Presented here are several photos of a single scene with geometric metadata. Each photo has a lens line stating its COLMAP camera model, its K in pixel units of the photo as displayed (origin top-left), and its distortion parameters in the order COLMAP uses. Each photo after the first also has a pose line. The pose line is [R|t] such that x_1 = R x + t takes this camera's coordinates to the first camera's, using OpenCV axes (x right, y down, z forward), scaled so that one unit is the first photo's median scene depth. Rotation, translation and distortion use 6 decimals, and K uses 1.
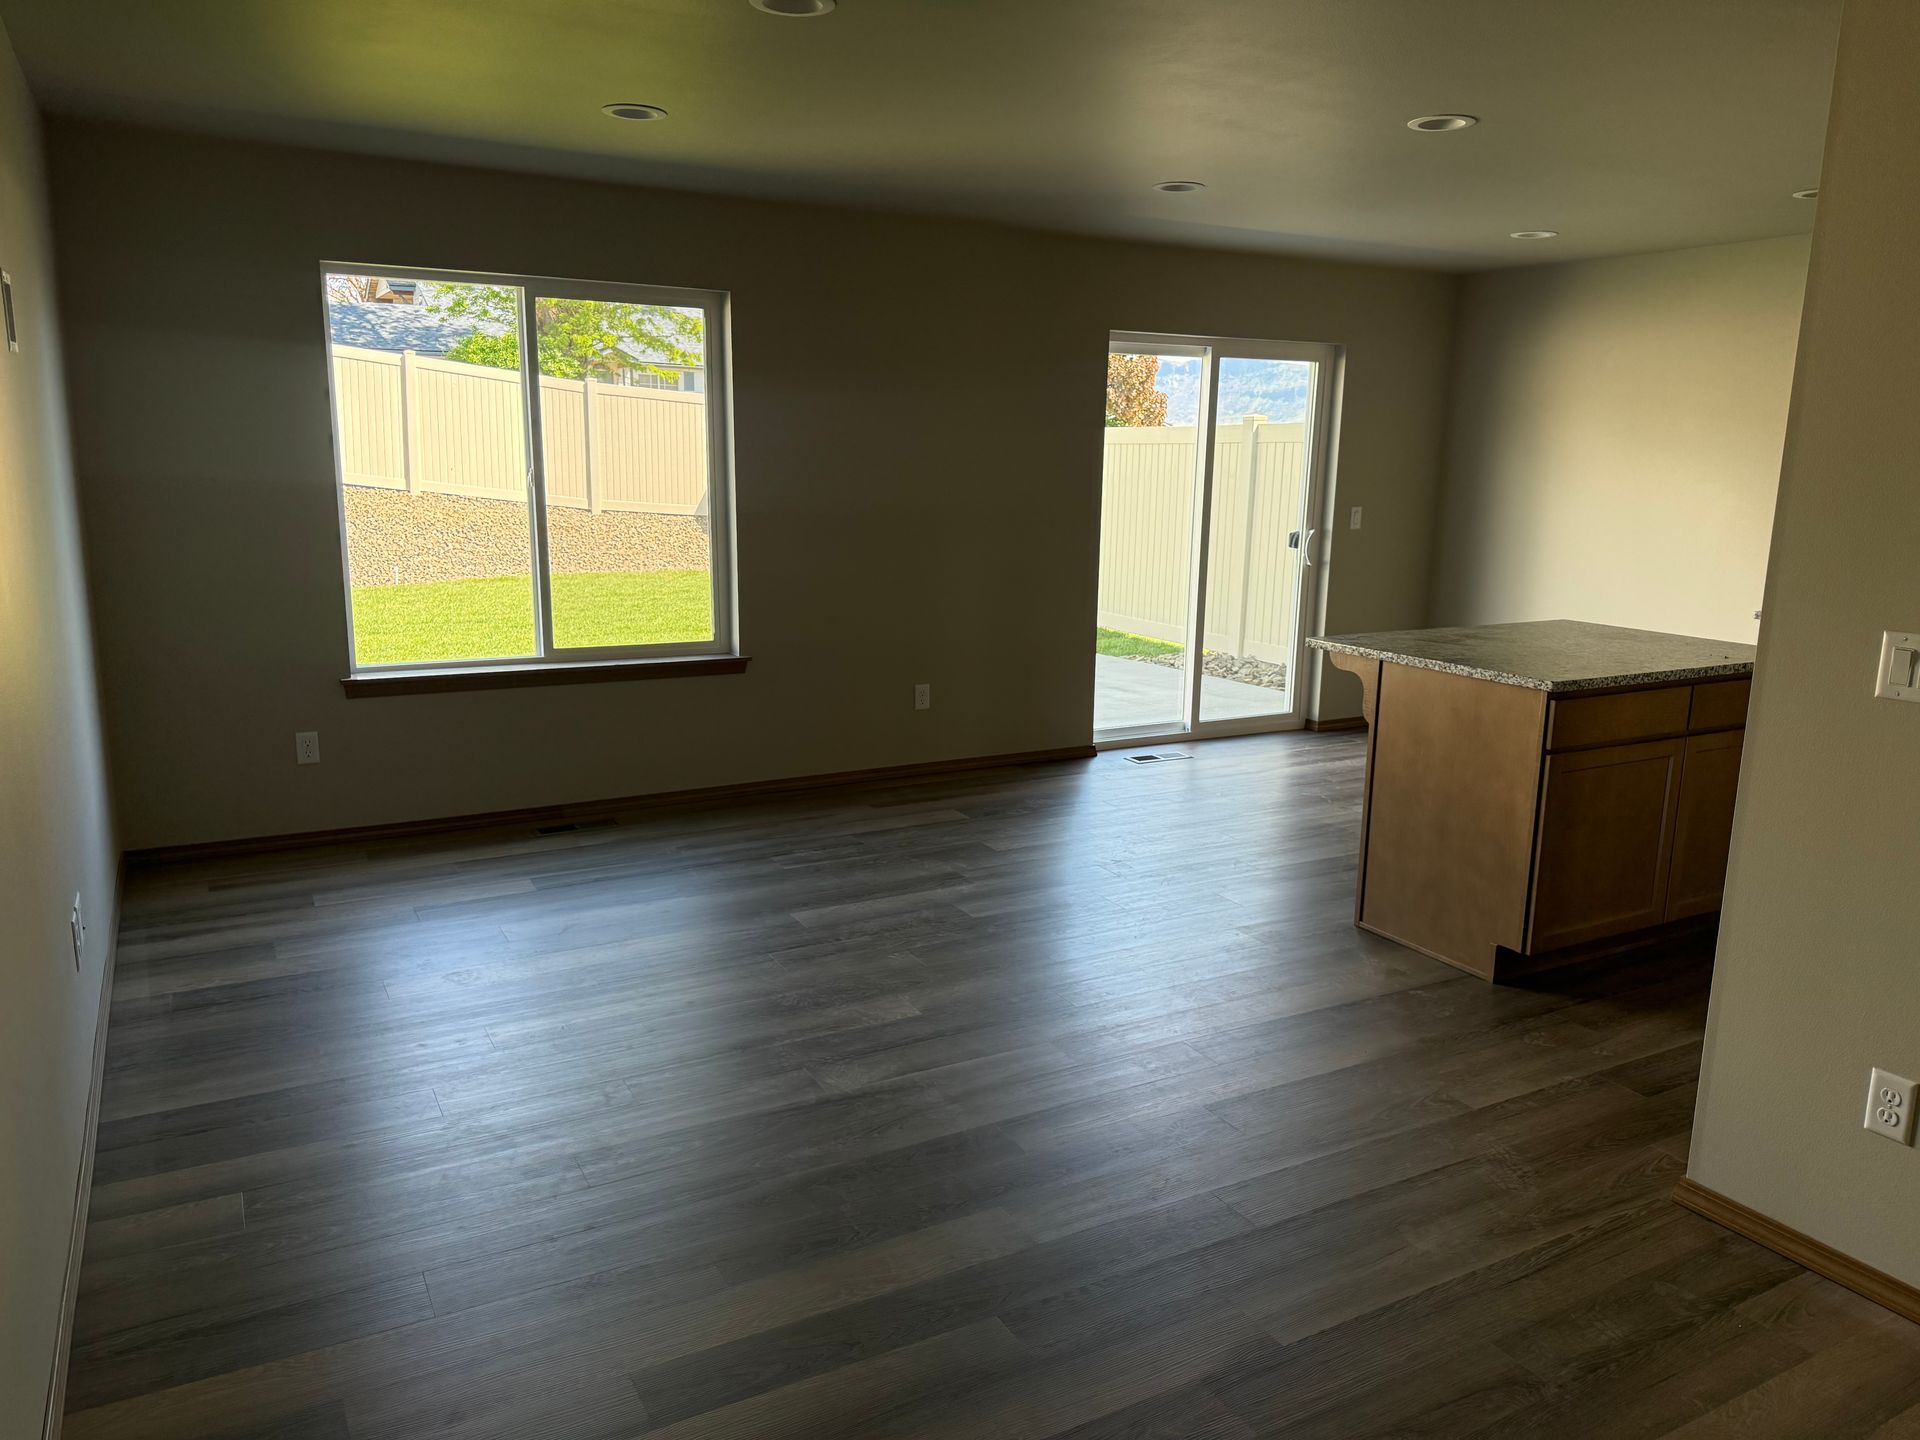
lens RADIAL K [[1364.4, 0, 960.0], [0, 1364.4, 720.0], [0, 0, 1]] dist [0.064488, -0.090476]
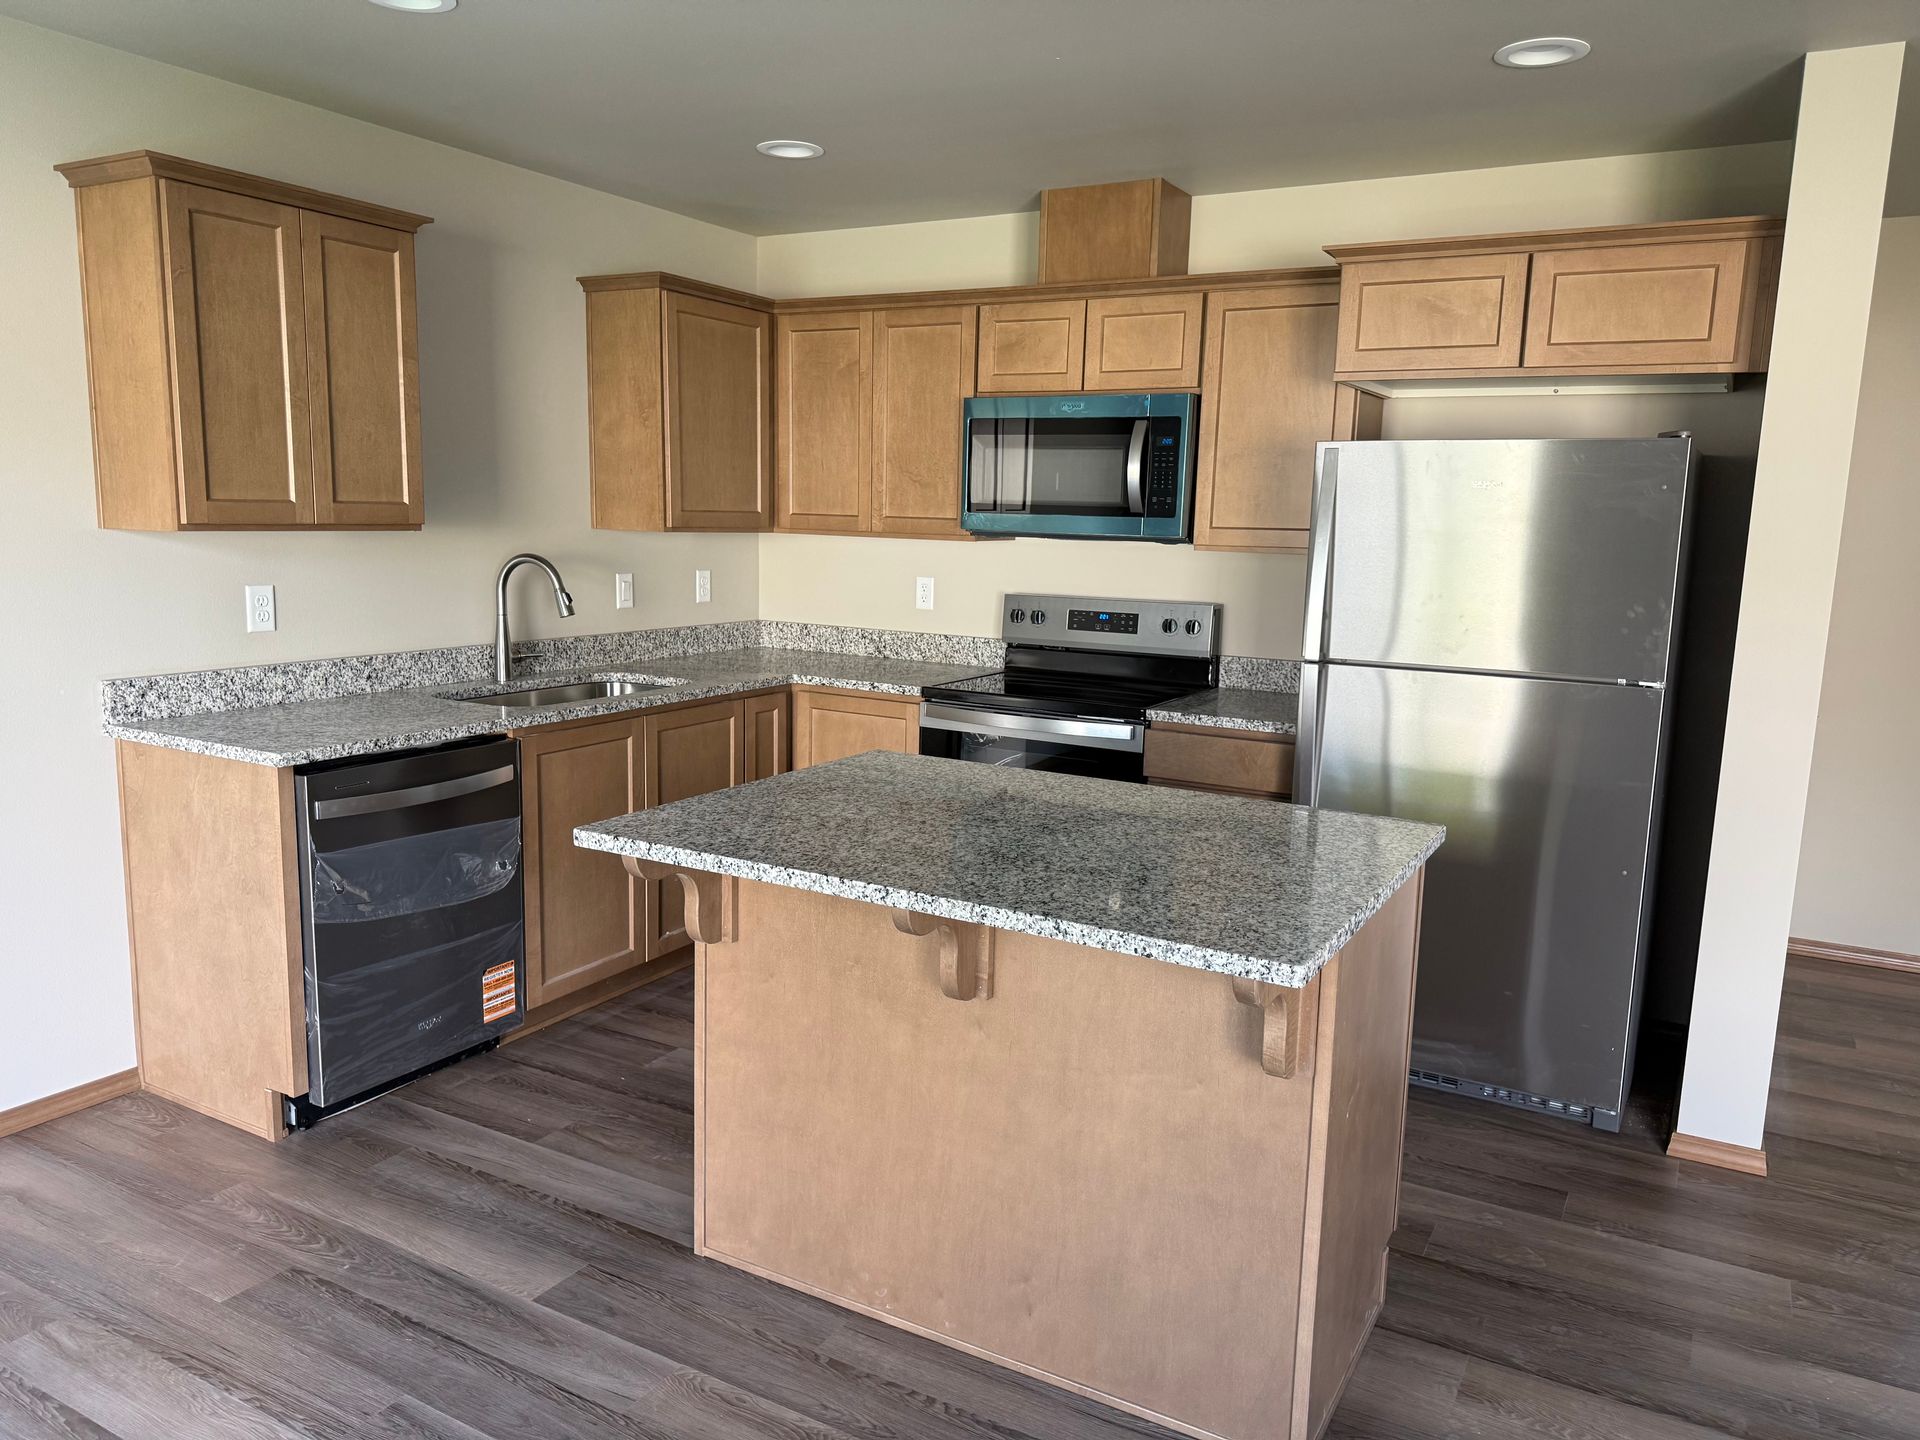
lens RADIAL K [[1364.4, 0, 960.0], [0, 1364.4, 720.0], [0, 0, 1]] dist [0.064488, -0.090476]
pose [[-0.515269, -0.168336, 0.840334, -0.007477], [0.136232, 0.951965, 0.274232, -0.230333], [-0.846132, 0.255783, -0.467586, 1.172551]]
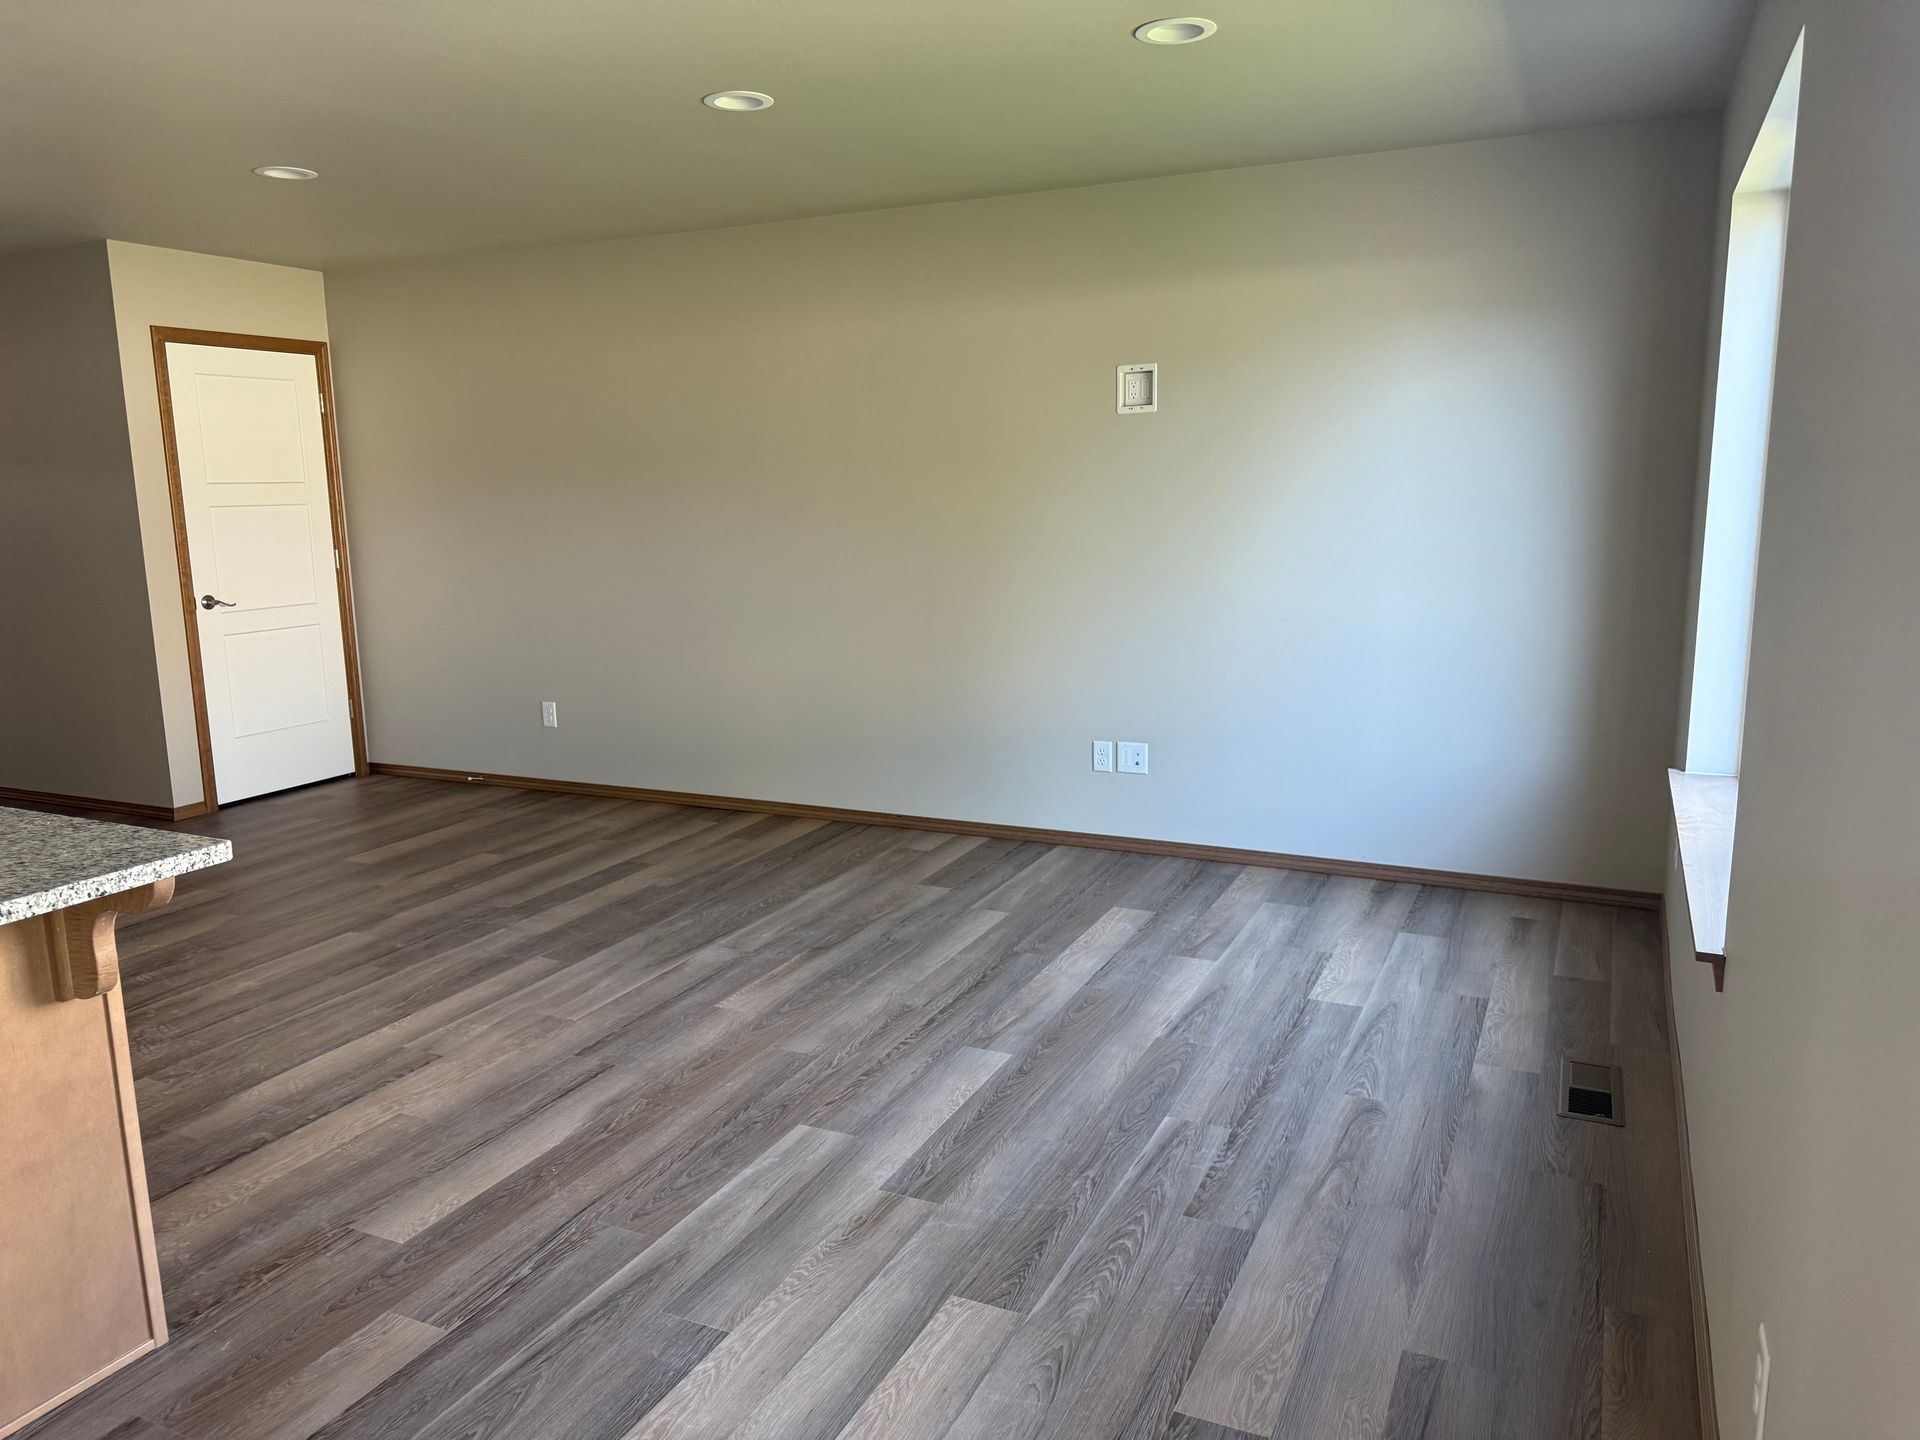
lens RADIAL K [[1364.4, 0, 960.0], [0, 1364.4, 720.0], [0, 0, 1]] dist [0.064488, -0.090476]
pose [[-0.816429, 0.095931, -0.569421, 0.298432], [-0.113826, 0.940020, 0.321569, -0.261006], [0.566116, 0.327353, -0.756540, 1.396541]]
